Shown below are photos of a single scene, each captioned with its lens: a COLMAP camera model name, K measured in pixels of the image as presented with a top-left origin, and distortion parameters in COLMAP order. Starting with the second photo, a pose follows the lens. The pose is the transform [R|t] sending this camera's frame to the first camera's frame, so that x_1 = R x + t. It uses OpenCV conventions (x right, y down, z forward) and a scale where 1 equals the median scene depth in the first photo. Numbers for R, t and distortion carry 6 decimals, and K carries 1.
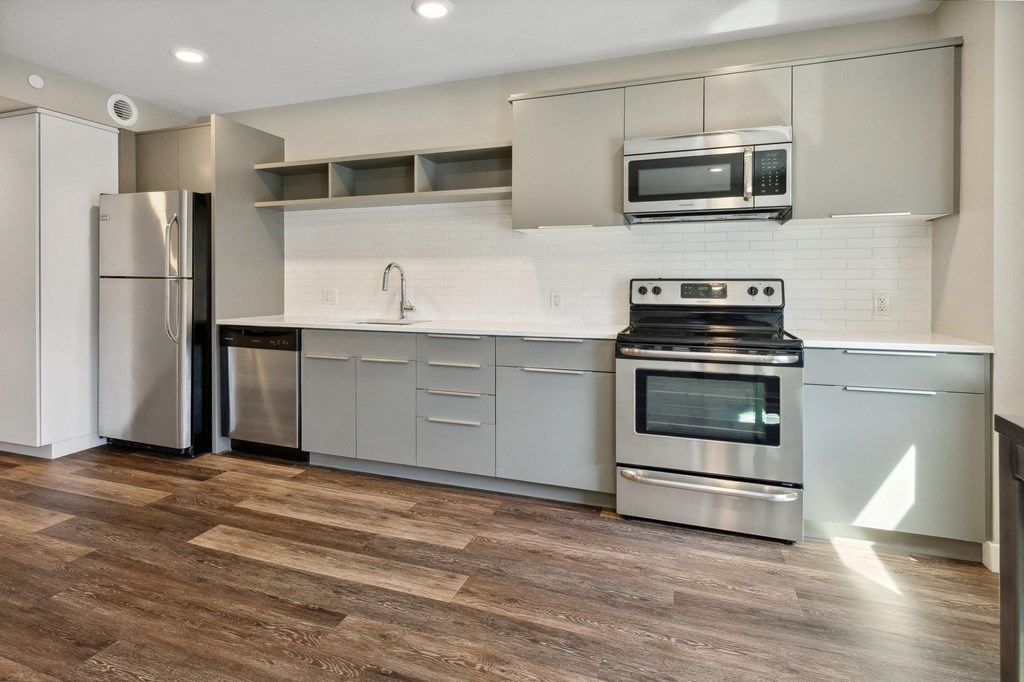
lens RADIAL K [[520.9, 0, 485.3], [0, 520.9, 285.4], [0, 0, 1]] dist [0.001789, 0.001393]
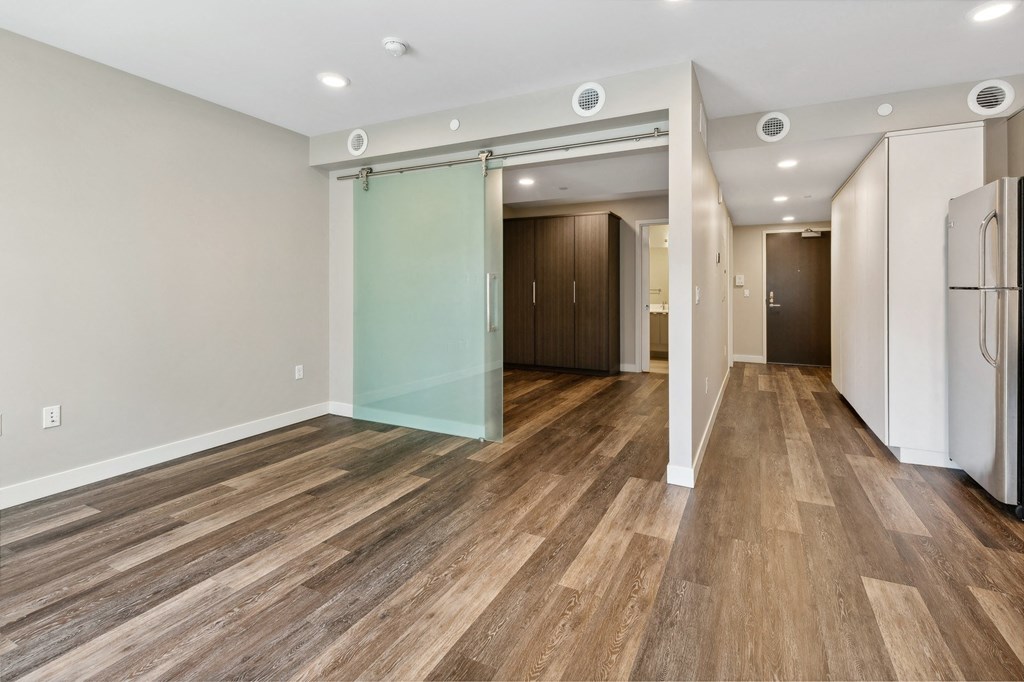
lens RADIAL K [[520.9, 0, 528.6], [0, 520.9, 286.4], [0, 0, 1]] dist [0.001789, 0.001393]
pose [[-0.092834, -0.010147, -0.995630, 0.323653], [-0.008039, 0.999923, -0.009441, -0.004059], [0.995649, 0.007128, -0.092909, 0.400477]]
